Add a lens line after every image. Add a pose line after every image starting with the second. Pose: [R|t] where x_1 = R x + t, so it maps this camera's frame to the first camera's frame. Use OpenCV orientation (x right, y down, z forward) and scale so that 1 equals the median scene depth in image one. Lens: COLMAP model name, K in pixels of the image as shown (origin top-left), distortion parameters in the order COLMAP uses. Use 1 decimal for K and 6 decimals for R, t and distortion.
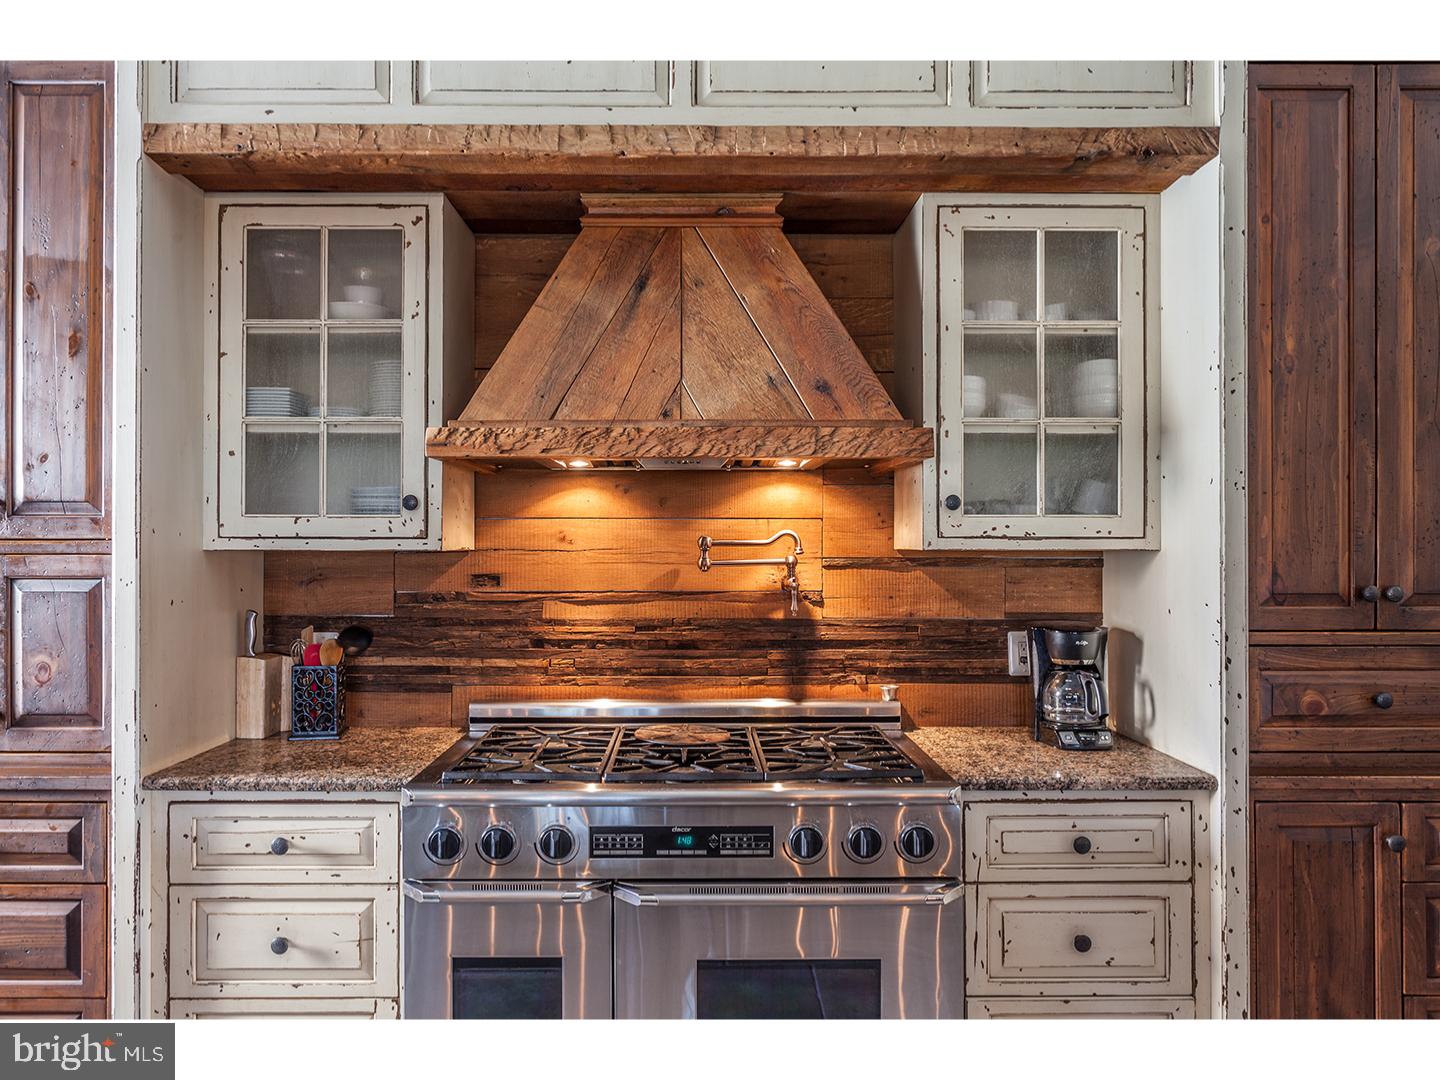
lens RADIAL K [[1009.8, 0, 719.7], [0, 1009.8, 541.0], [0, 0, 1]] dist [0.001967, 0.002793]
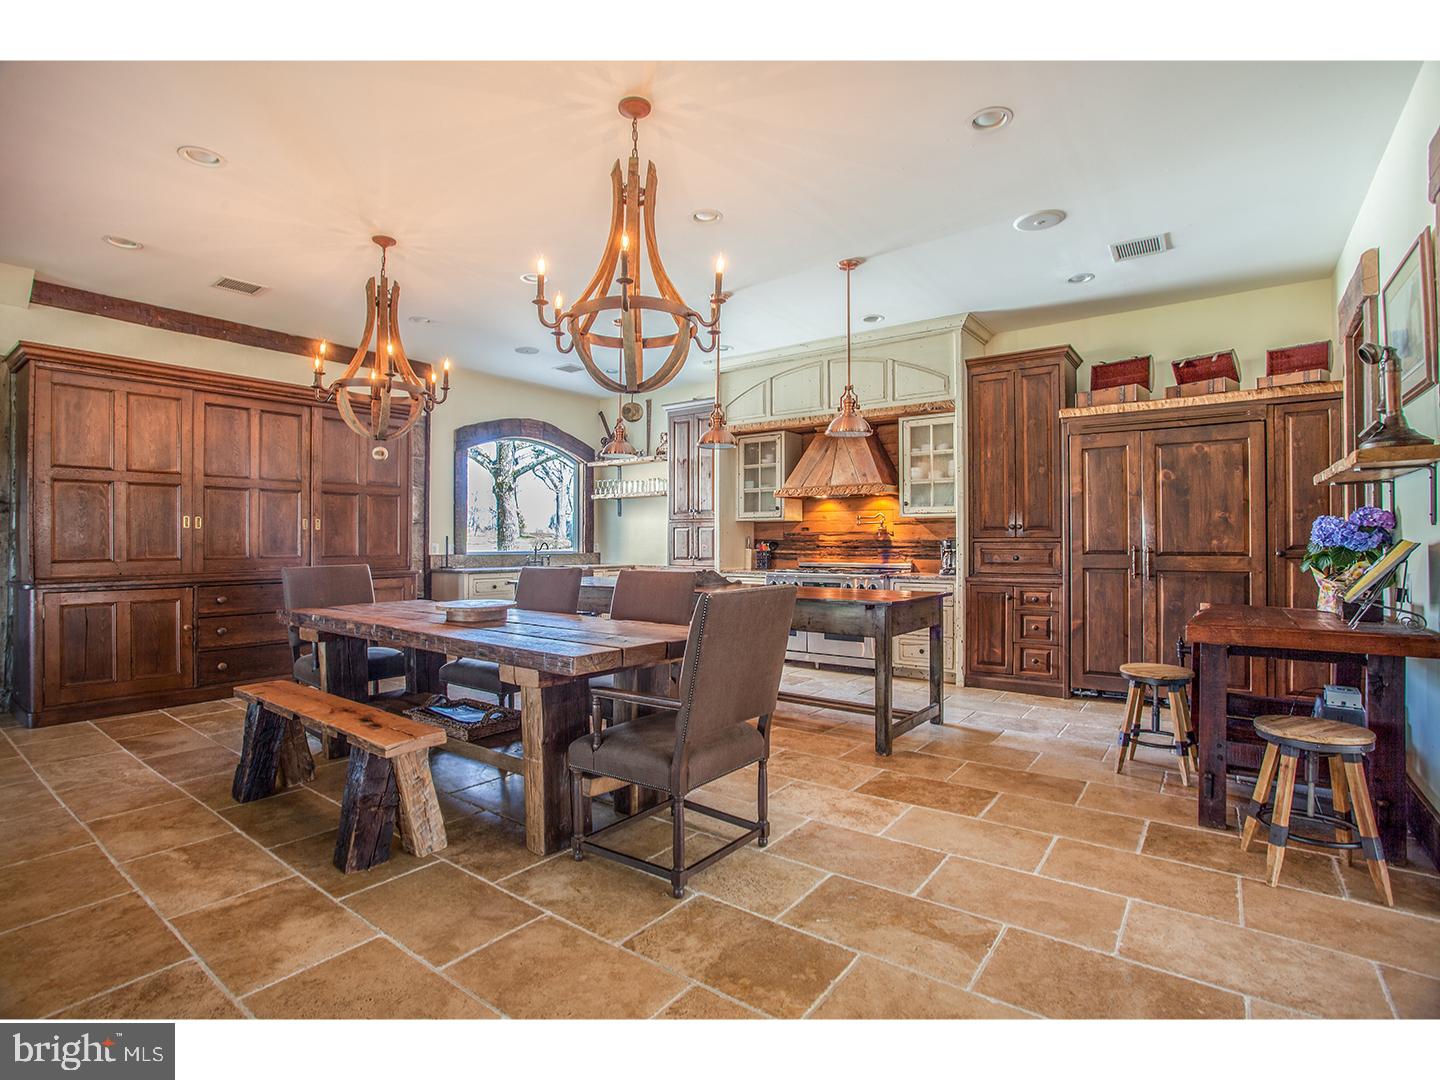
lens RADIAL K [[681.9, 0, 717.9], [0, 681.9, 538.4], [0, 0, 1]] dist [-0.024844, 0.006756]
pose [[0.801475, -0.002905, -0.598022, 1.098018], [0.004434, 0.999990, 0.001084, 0.075558], [0.598012, -0.003520, 0.801479, -1.283330]]
